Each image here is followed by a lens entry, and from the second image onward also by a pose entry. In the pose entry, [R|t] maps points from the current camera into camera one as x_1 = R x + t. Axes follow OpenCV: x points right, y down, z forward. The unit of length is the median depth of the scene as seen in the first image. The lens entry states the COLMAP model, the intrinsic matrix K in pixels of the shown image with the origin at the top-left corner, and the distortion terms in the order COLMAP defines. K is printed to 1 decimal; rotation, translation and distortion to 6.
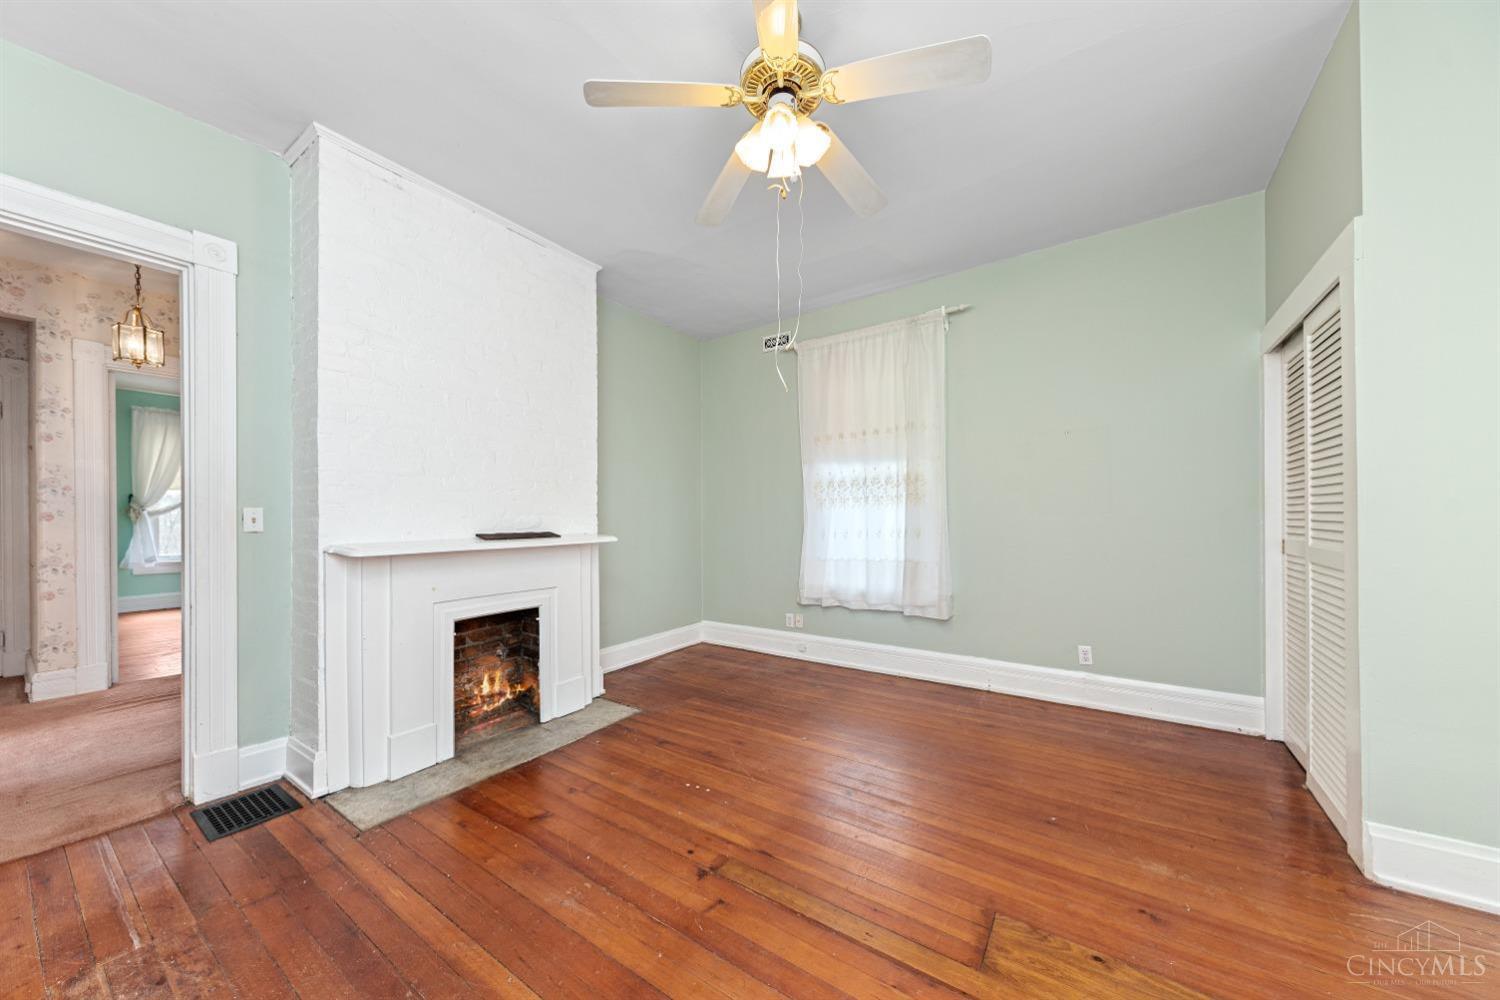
lens RADIAL K [[525.1, 0, 745.0], [0, 525.1, 525.3], [0, 0, 1]] dist [0.000805, -0.000048]
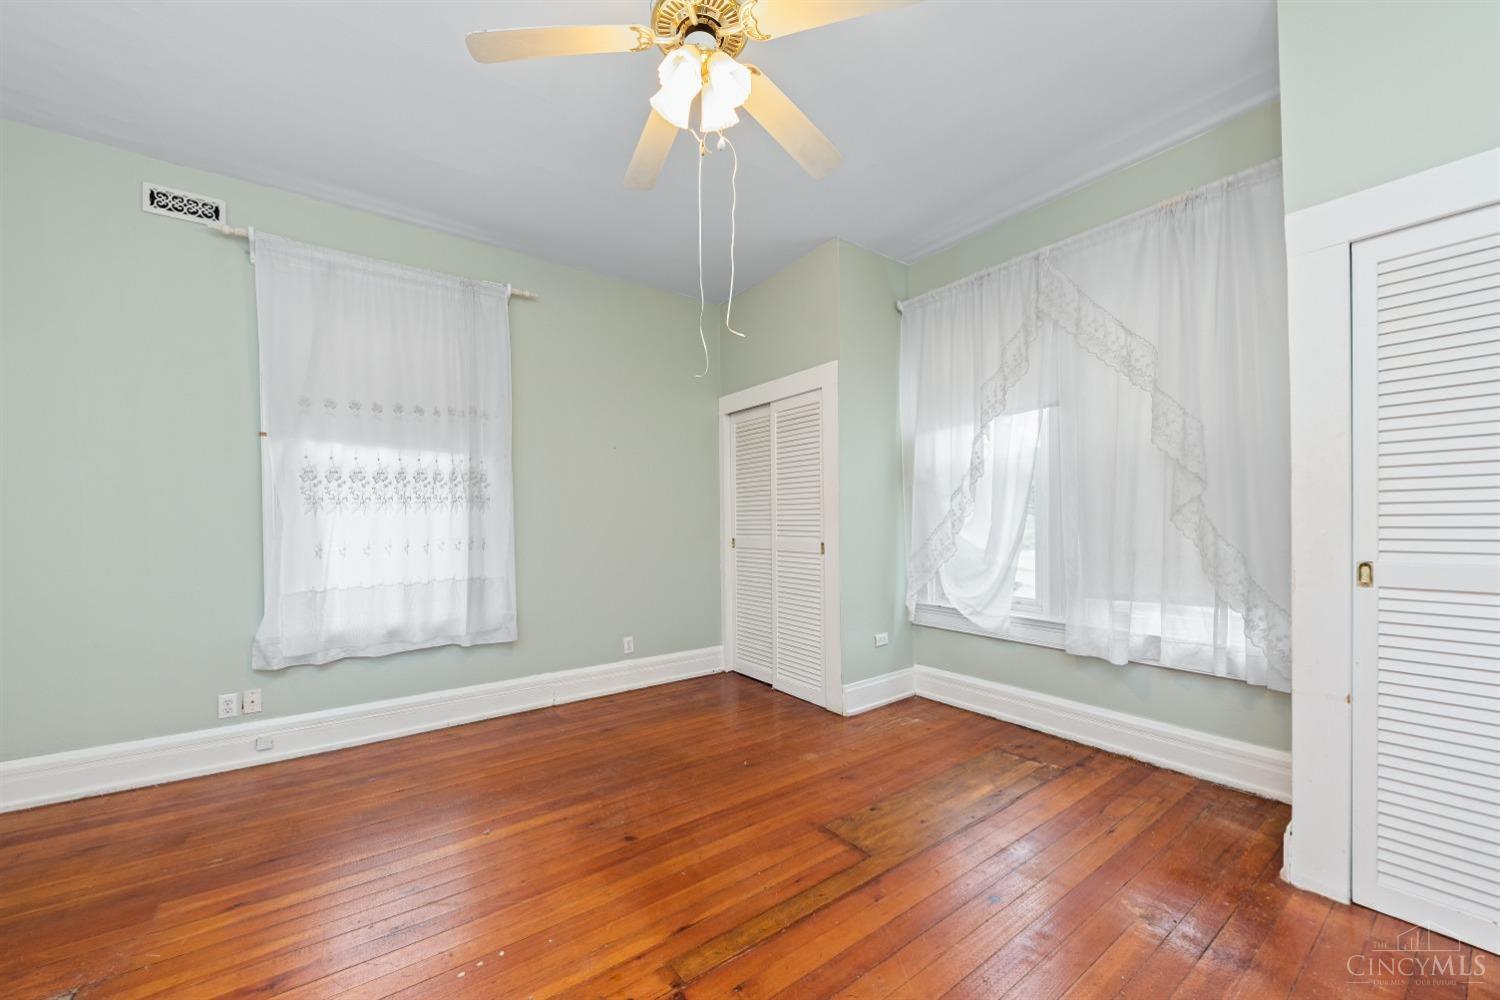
lens RADIAL K [[577.2, 0, 749.7], [0, 577.2, 528.2], [0, 0, 1]] dist [-0.001201, -0.000259]
pose [[0.314190, -0.007343, 0.949332, -0.406033], [0.023498, 0.999724, -0.000044, 0.000878], [-0.949069, 0.022322, 0.314276, 0.314670]]
